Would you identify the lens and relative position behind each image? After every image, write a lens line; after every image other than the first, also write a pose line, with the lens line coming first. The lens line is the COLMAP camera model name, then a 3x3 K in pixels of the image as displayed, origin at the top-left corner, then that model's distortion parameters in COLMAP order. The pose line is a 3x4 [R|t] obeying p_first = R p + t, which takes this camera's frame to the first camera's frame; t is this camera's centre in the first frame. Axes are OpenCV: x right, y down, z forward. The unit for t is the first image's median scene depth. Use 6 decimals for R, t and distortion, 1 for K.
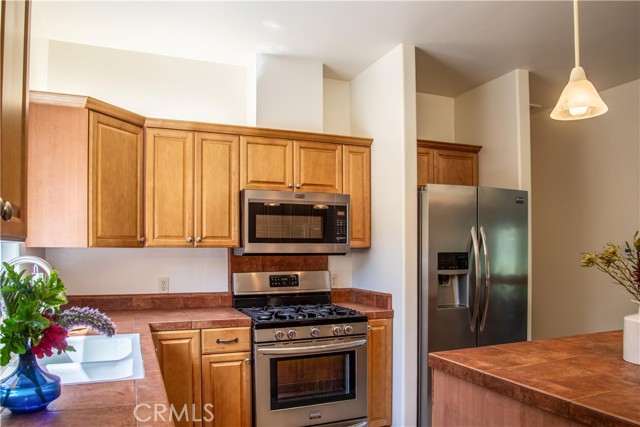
lens RADIAL K [[458.6, 0, 298.4], [0, 458.6, 258.1], [0, 0, 1]] dist [-0.050139, 0.006374]
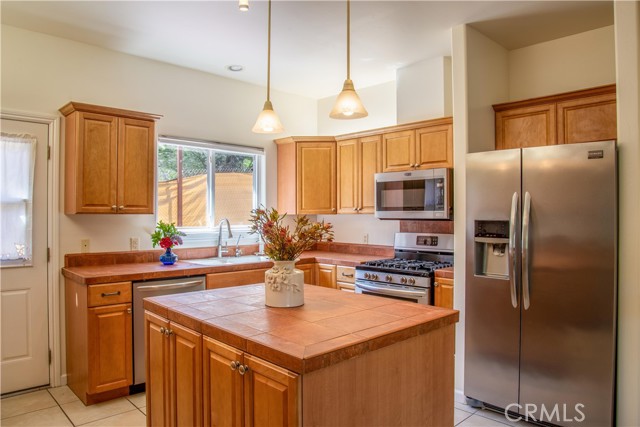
lens RADIAL K [[458.6, 0, 324.7], [0, 458.6, 216.0], [0, 0, 1]] dist [-0.050139, 0.006374]
pose [[0.394937, 0.007526, -0.918677, 1.143245], [-0.016921, 0.999856, 0.000916, -0.016838], [0.918552, 0.015183, 0.395008, 0.292494]]
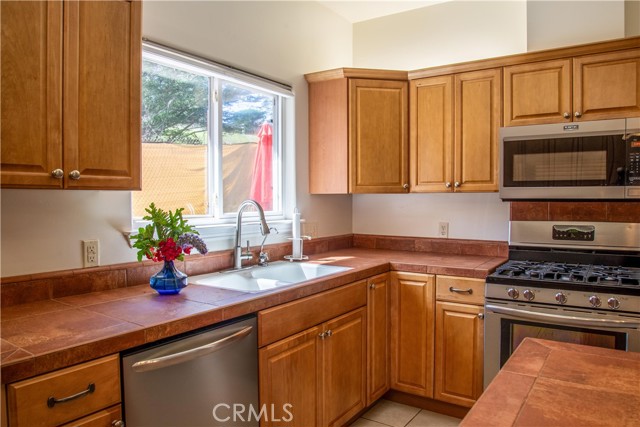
lens RADIAL K [[458.6, 0, 327.0], [0, 458.6, 214.7], [0, 0, 1]] dist [-0.050139, 0.006374]
pose [[0.588578, 0.030401, -0.807869, 0.409824], [-0.012111, 0.999512, 0.028790, -0.000920], [0.808350, -0.007161, 0.588659, 0.201783]]
